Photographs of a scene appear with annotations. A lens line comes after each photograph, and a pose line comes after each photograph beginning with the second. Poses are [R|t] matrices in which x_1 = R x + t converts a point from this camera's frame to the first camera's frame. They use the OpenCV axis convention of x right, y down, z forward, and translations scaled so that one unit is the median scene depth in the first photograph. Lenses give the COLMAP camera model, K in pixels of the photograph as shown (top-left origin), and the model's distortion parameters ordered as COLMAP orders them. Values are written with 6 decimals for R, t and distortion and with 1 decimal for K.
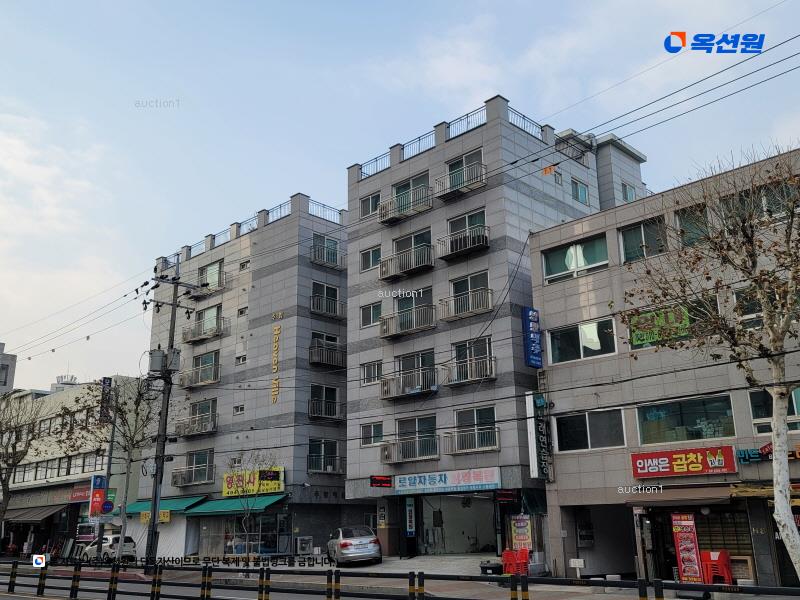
lens RADIAL K [[786.7, 0, 400.0], [0, 786.7, 300.0], [0, 0, 1]] dist [-0.004442, 0.015536]
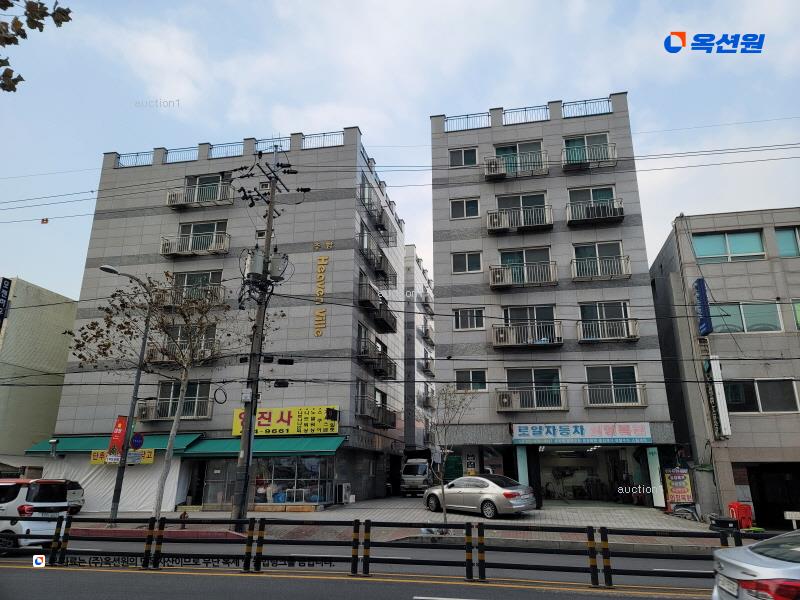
lens RADIAL K [[578.9, 0, 400.0], [0, 578.9, 300.0], [0, 0, 1]] dist [0.011439, -0.002787]
pose [[0.844754, 0.178738, 0.504424, -0.512849], [-0.169794, 0.983392, -0.064103, 0.138793], [-0.507505, -0.031497, 0.861073, 0.444453]]
